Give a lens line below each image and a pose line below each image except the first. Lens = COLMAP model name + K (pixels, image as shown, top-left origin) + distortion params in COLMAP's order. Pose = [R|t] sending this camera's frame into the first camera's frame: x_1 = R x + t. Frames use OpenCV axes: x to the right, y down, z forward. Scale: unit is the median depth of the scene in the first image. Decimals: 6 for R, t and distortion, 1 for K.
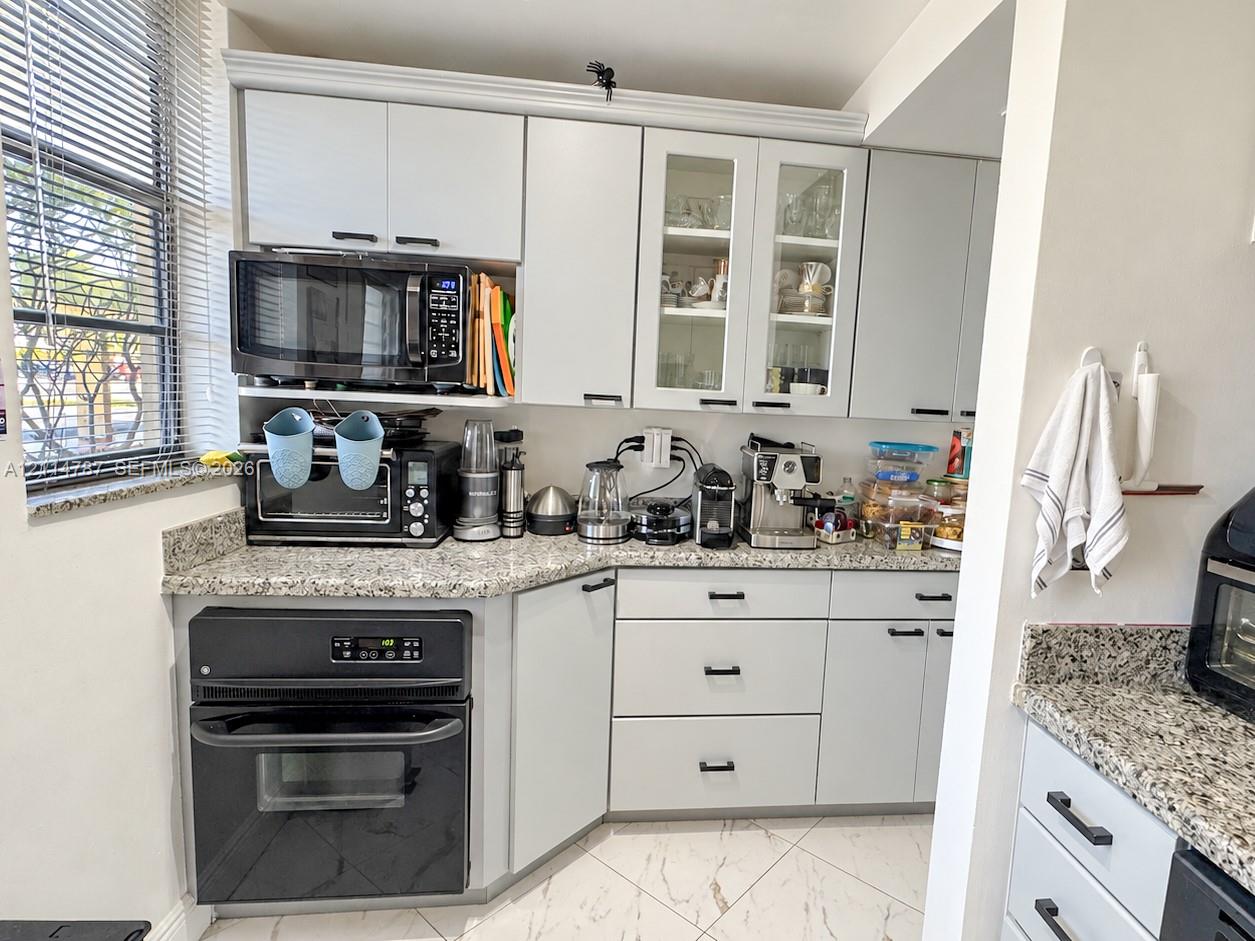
lens RADIAL K [[685.1, 0, 627.5], [0, 685.1, 470.5], [0, 0, 1]] dist [-0.005118, -0.000502]
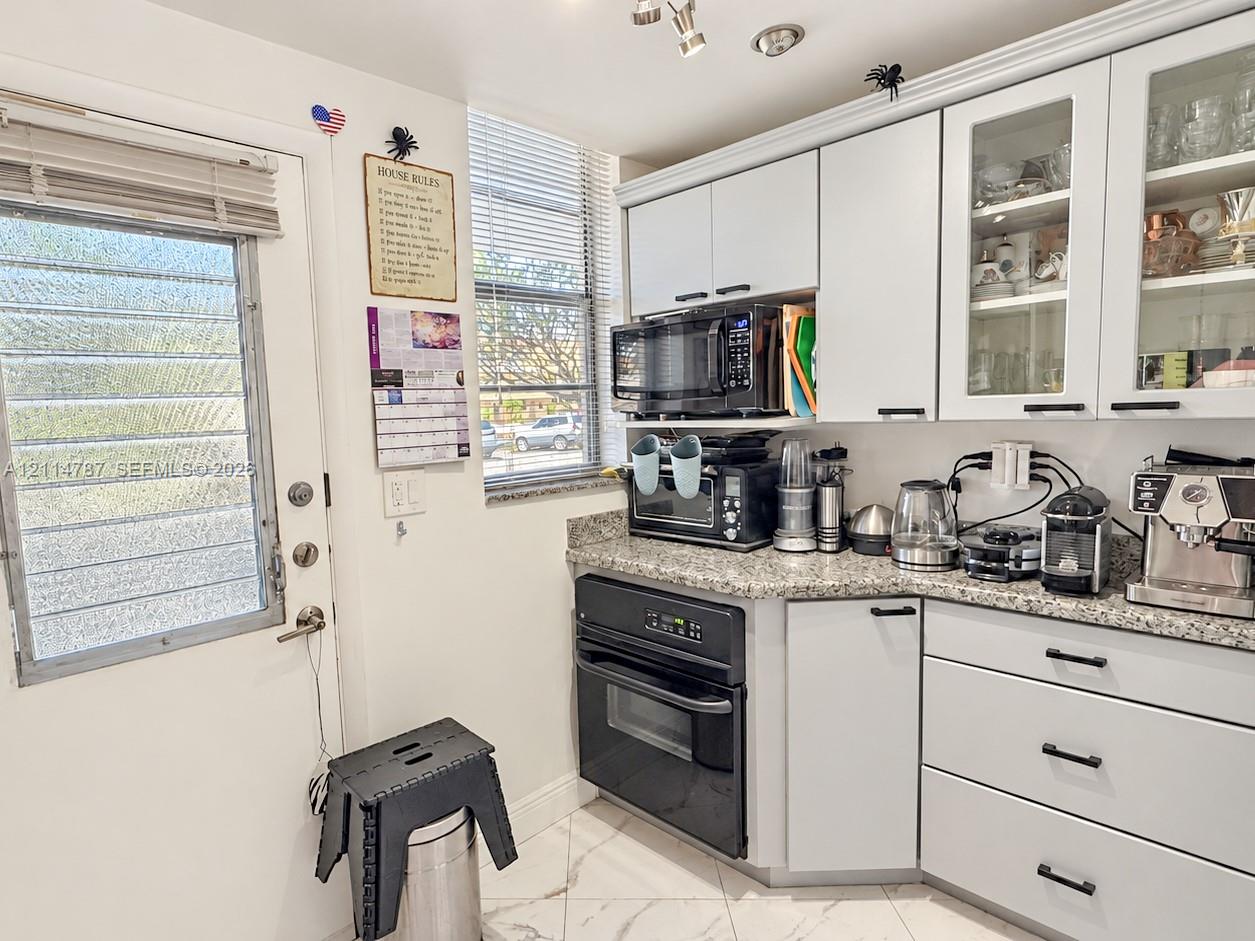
lens RADIAL K [[702.6, 0, 606.7], [0, 702.6, 474.4], [0, 0, 1]] dist [-0.000508, 0.000431]
pose [[0.590657, 0.010861, -0.806850, 0.512463], [-0.032457, 0.999420, -0.010307, 0.002678], [0.806270, 0.032276, 0.590667, 0.114275]]
